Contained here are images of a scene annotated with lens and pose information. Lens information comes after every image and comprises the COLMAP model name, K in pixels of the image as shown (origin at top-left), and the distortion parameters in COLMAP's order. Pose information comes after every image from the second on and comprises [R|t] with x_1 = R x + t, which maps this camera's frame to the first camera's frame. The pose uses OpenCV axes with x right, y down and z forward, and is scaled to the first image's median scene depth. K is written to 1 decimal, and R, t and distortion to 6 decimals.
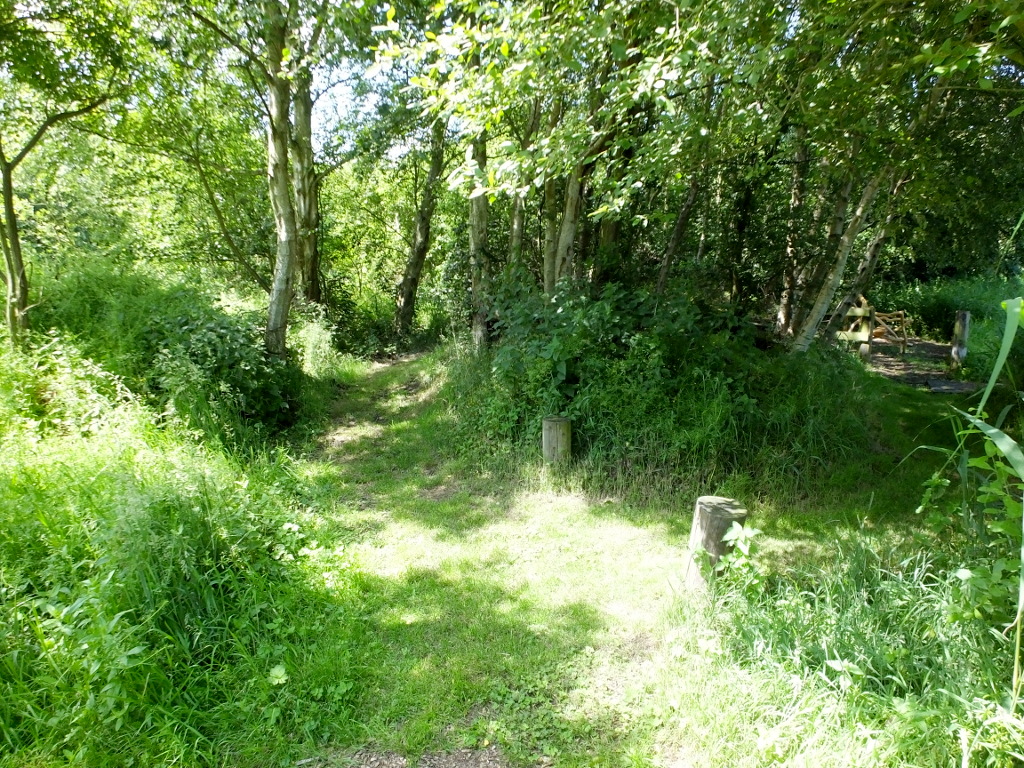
lens RADIAL K [[707.2, 0, 511.4], [0, 707.2, 384.1], [0, 0, 1]] dist [-0.000492, 0.000846]
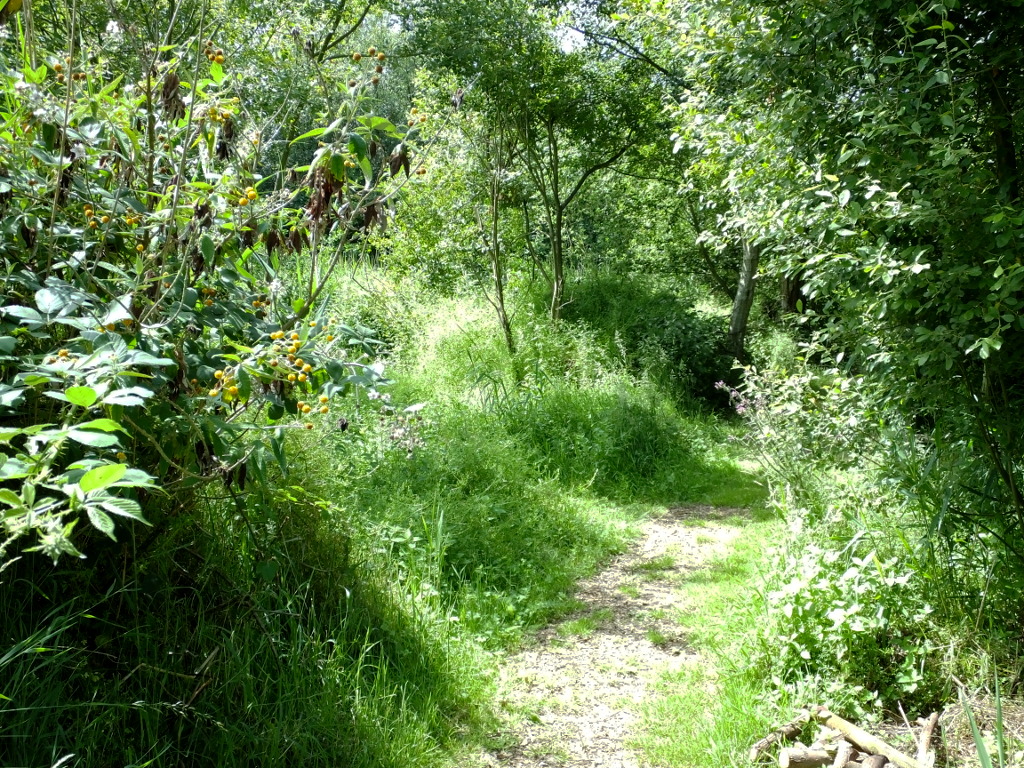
lens RADIAL K [[1130.3, 0, 512.0], [0, 1130.3, 383.4], [0, 0, 1]] dist [-0.000480, 0.000000]
pose [[0.834381, 0.078854, -0.545519, 0.482884], [-0.113636, 0.993061, -0.030263, 0.130041], [0.539348, 0.087241, 0.837552, -0.940392]]
